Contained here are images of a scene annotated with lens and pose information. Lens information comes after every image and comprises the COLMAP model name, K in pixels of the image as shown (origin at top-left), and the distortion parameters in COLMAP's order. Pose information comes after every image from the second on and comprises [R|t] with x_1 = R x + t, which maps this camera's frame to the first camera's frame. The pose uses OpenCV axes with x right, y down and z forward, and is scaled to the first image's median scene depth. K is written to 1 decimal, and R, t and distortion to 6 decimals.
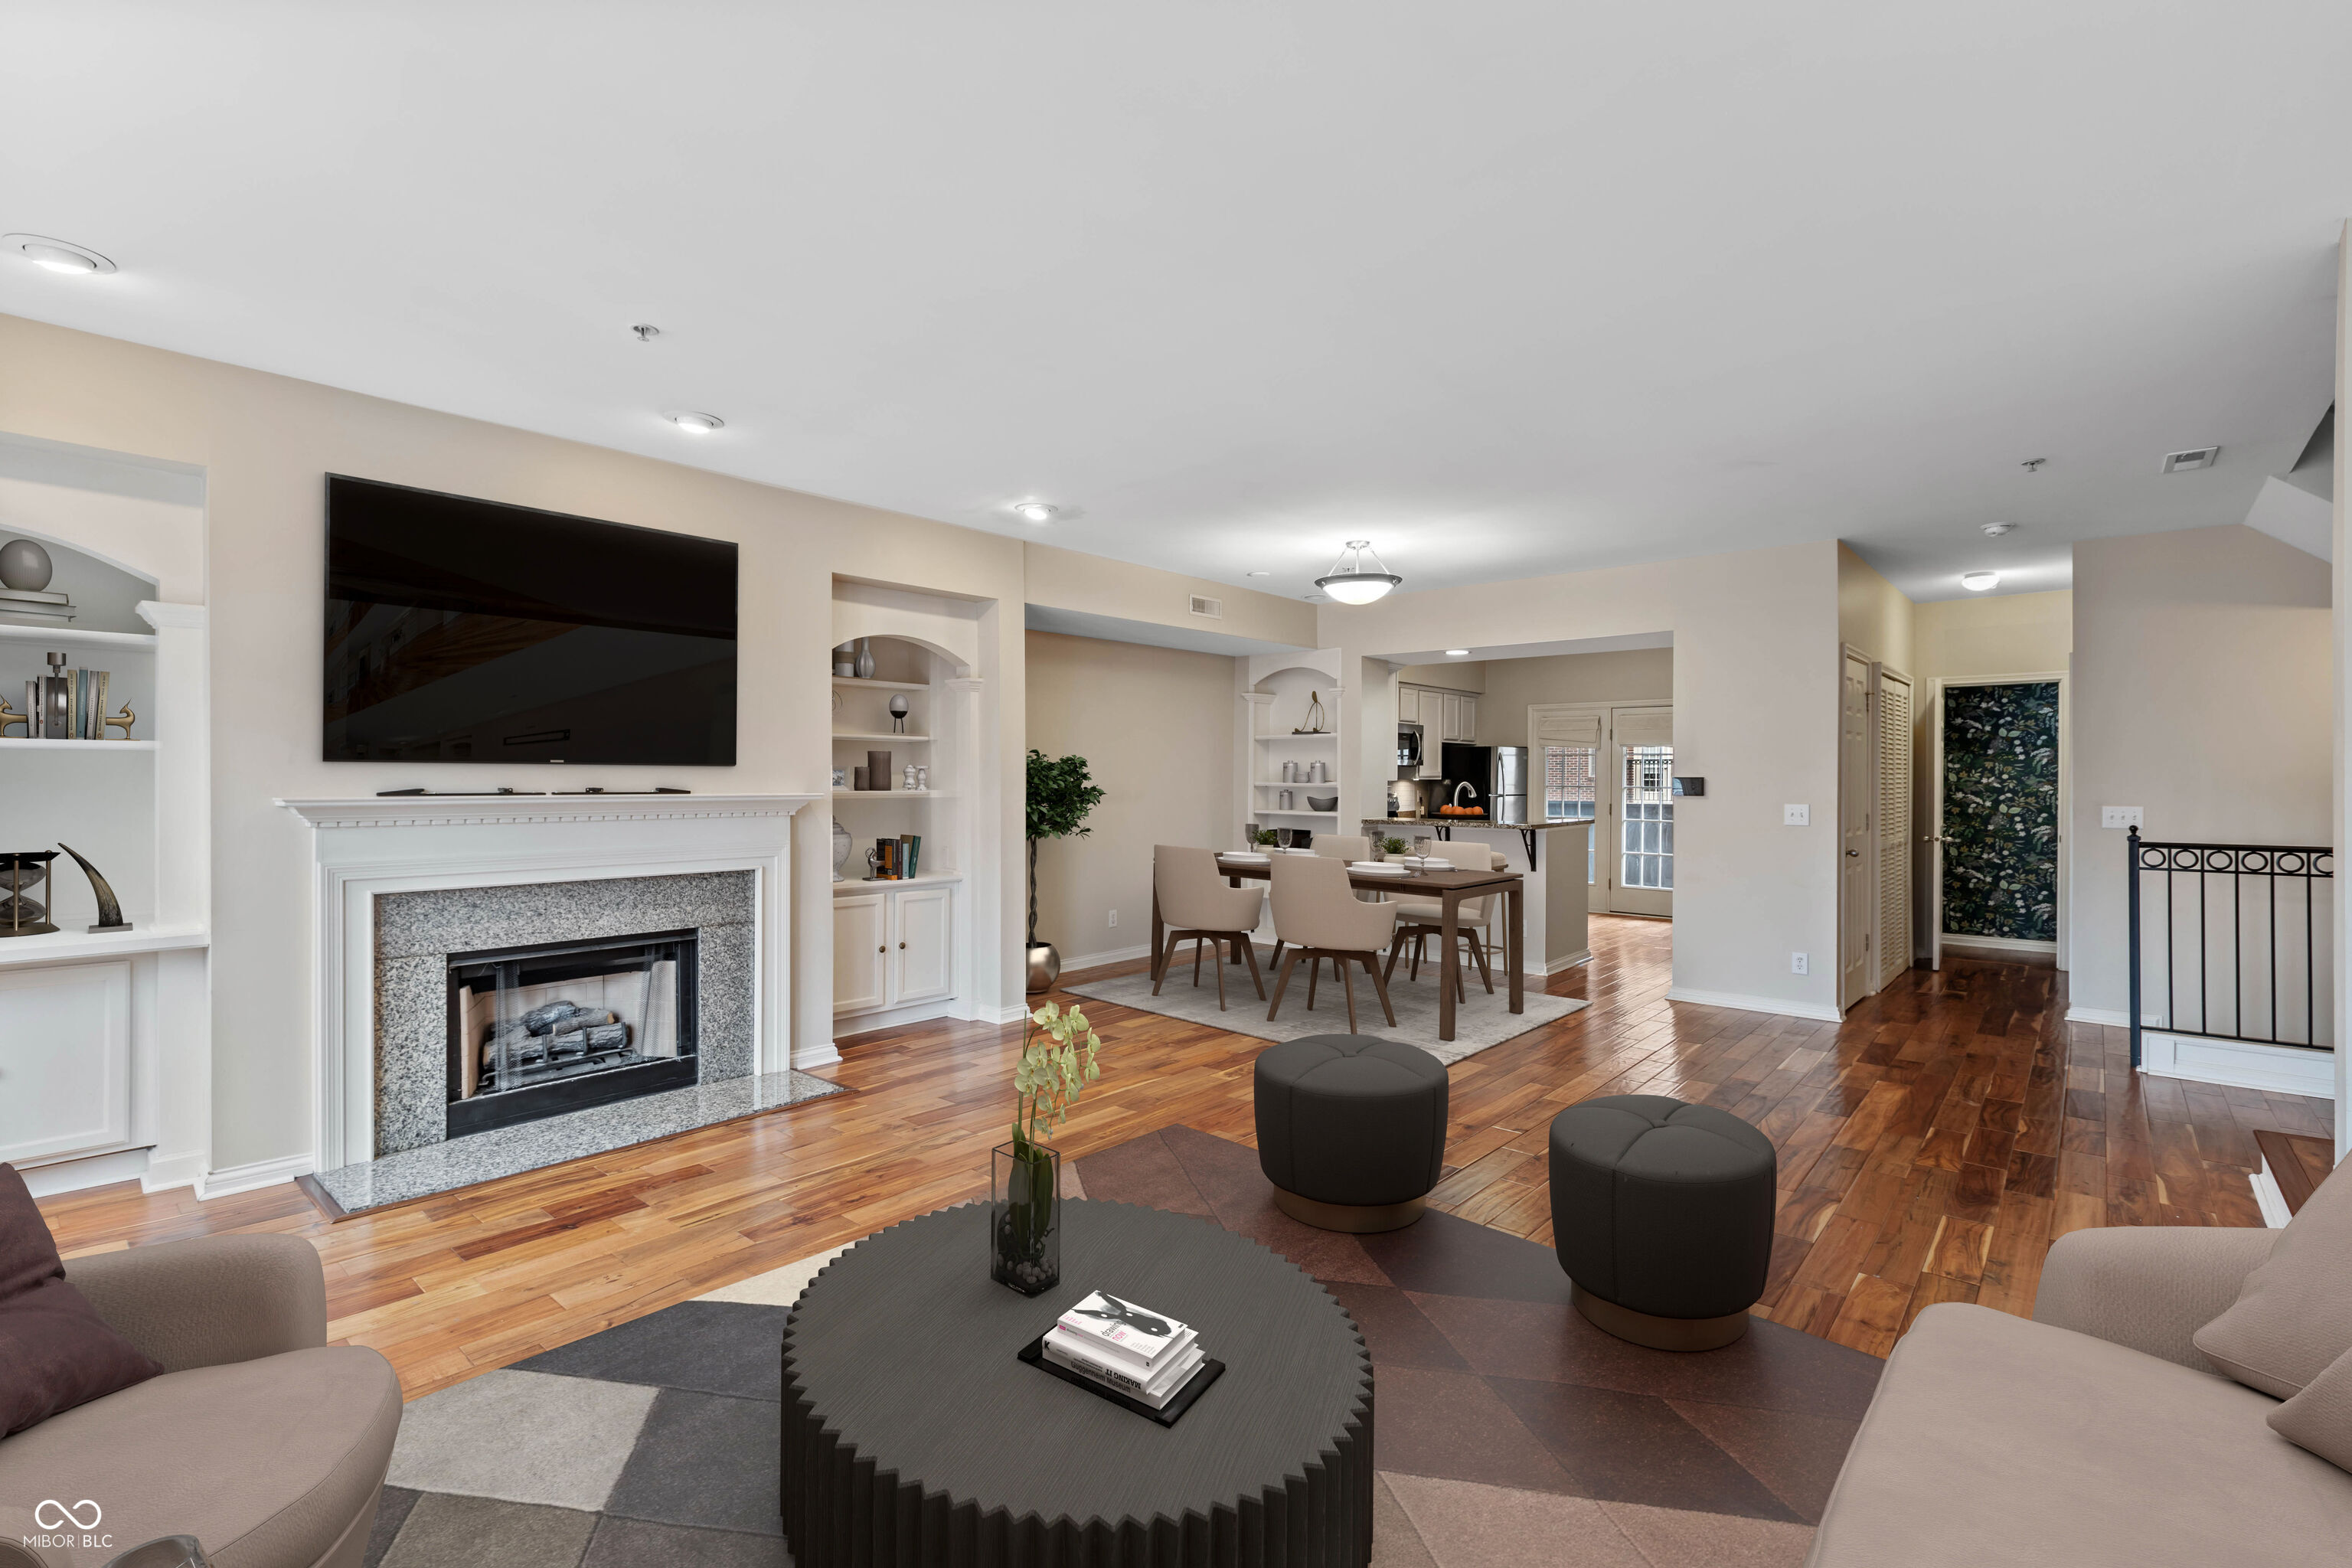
lens RADIAL K [[1043.8, 0, 1176.0], [0, 1043.8, 784.0], [0, 0, 1]] dist [-0.000267, -0.000197]
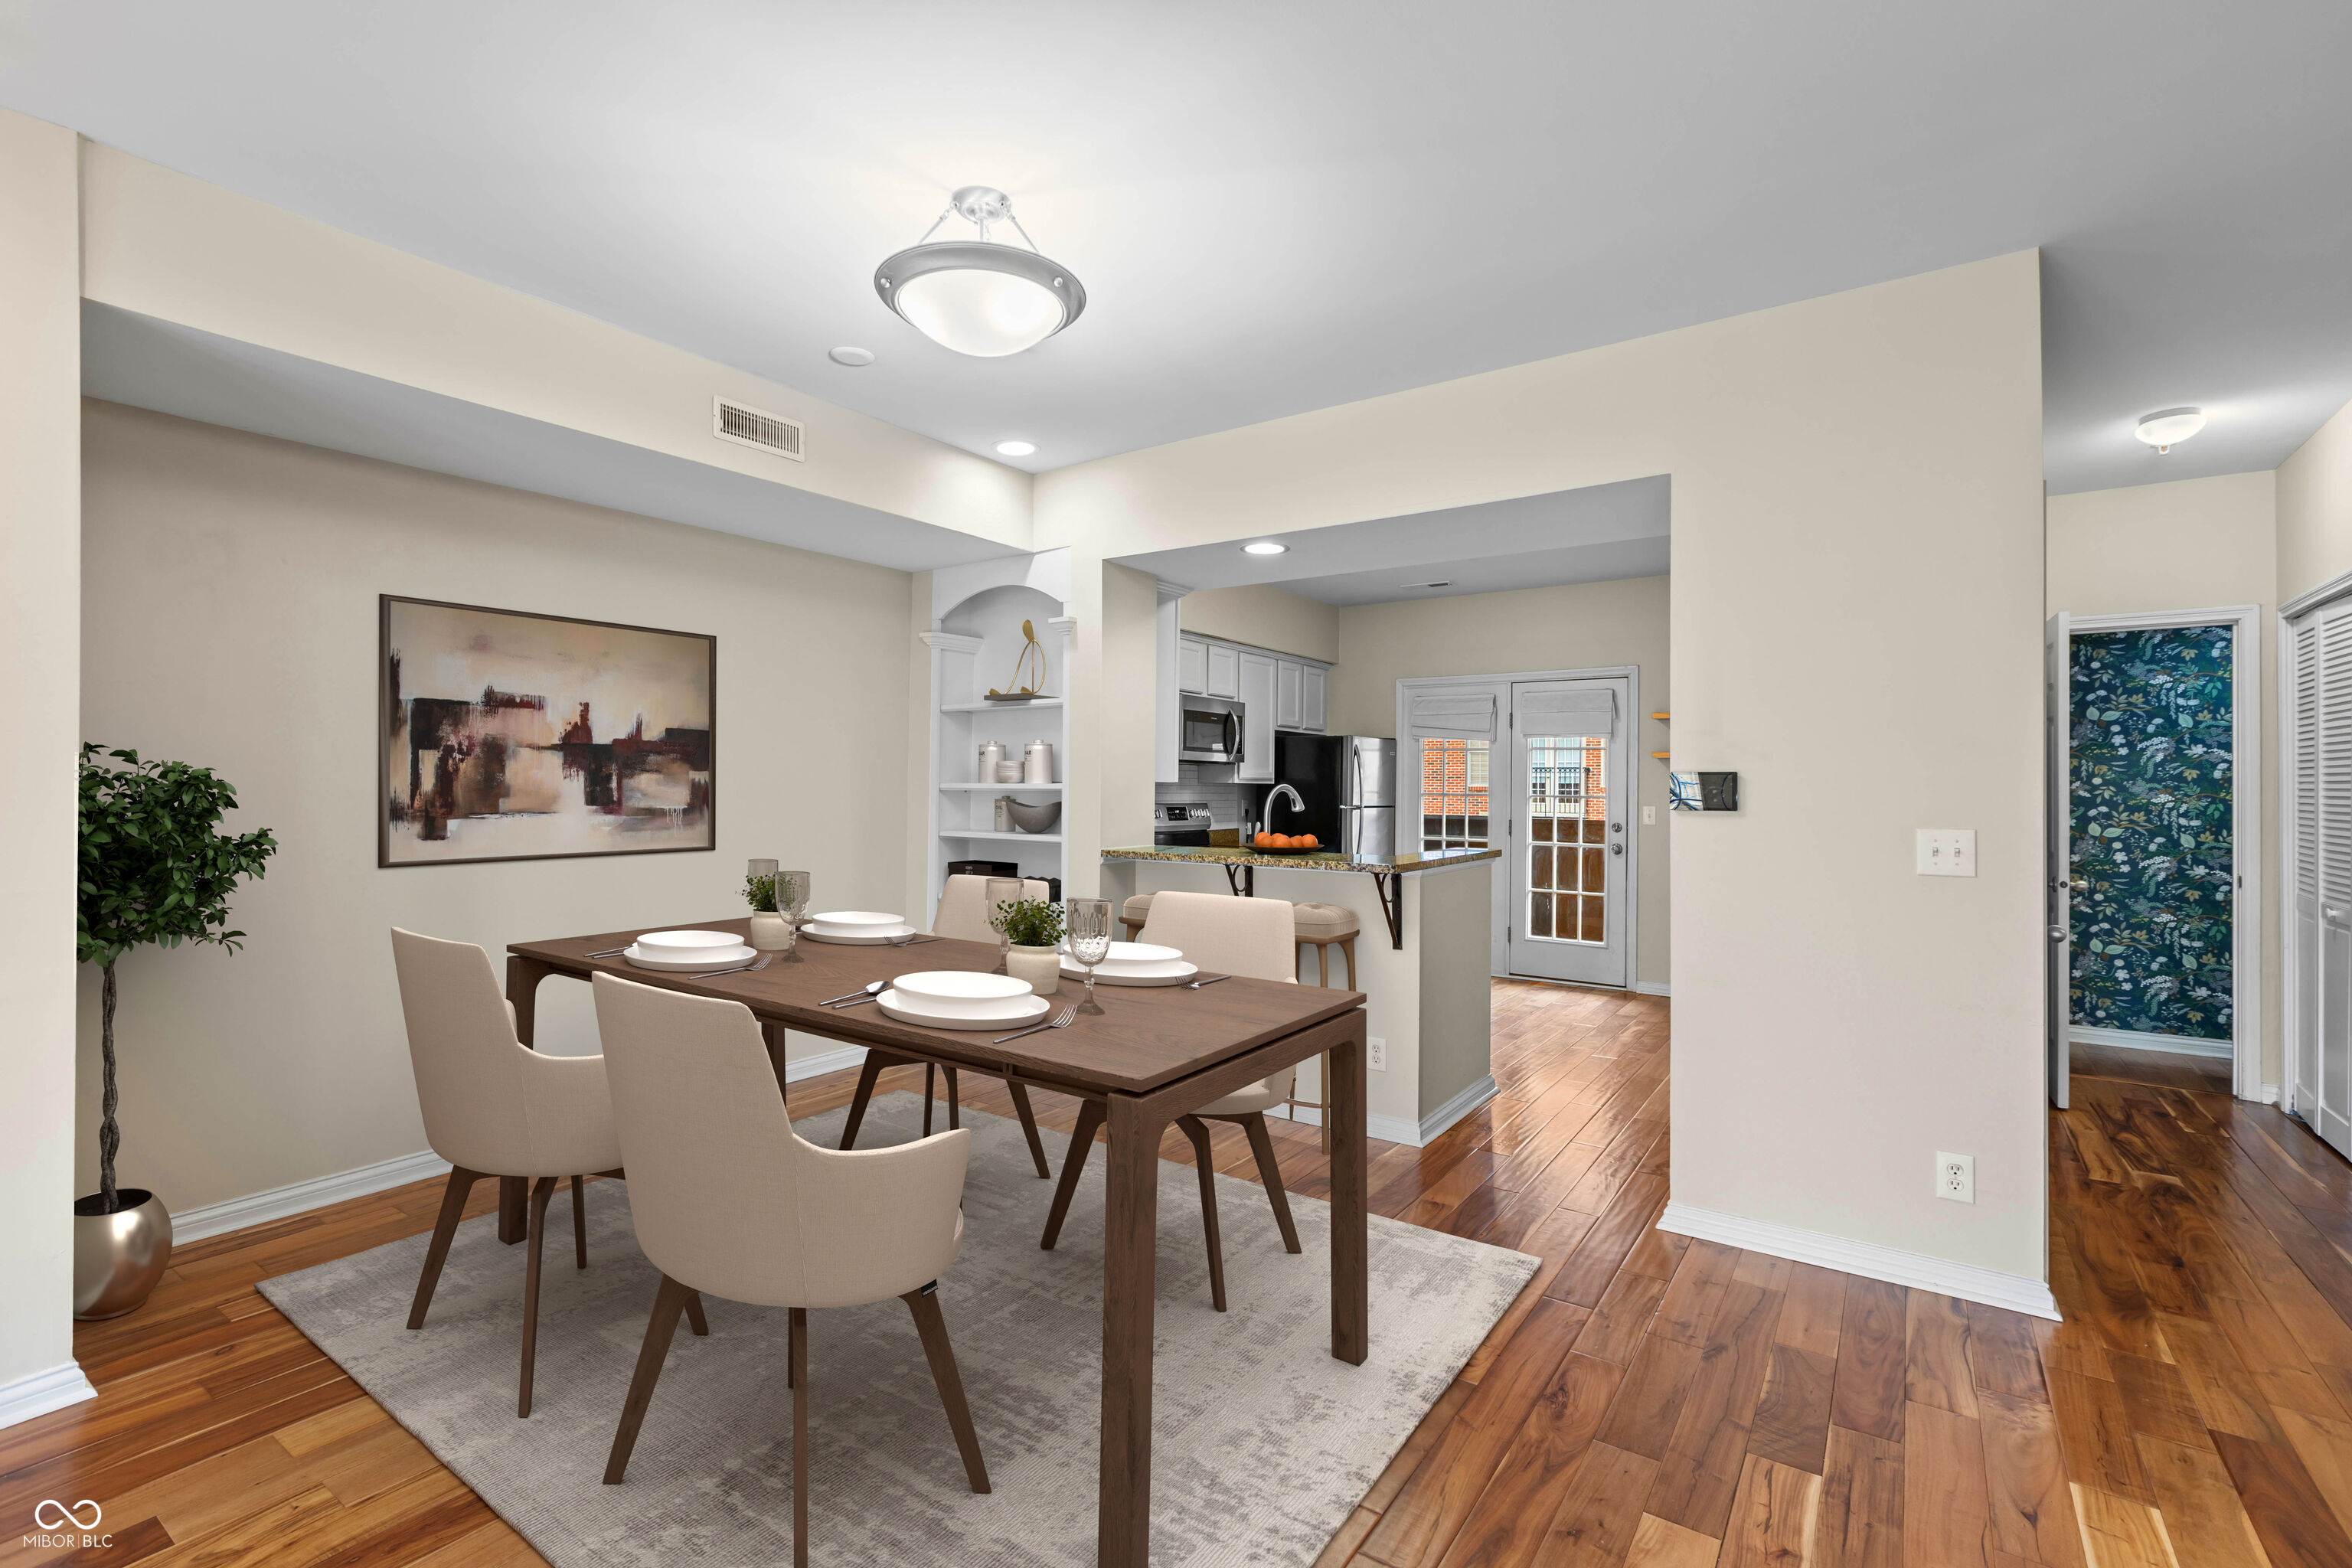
lens RADIAL K [[1043.8, 0, 1176.0], [0, 1043.8, 784.0], [0, 0, 1]] dist [-0.000267, -0.000197]
pose [[0.993972, 0.005151, 0.109511, 0.147761], [-0.004138, 0.999947, -0.009475, 0.003518], [-0.109554, 0.008965, 0.993940, 0.414759]]
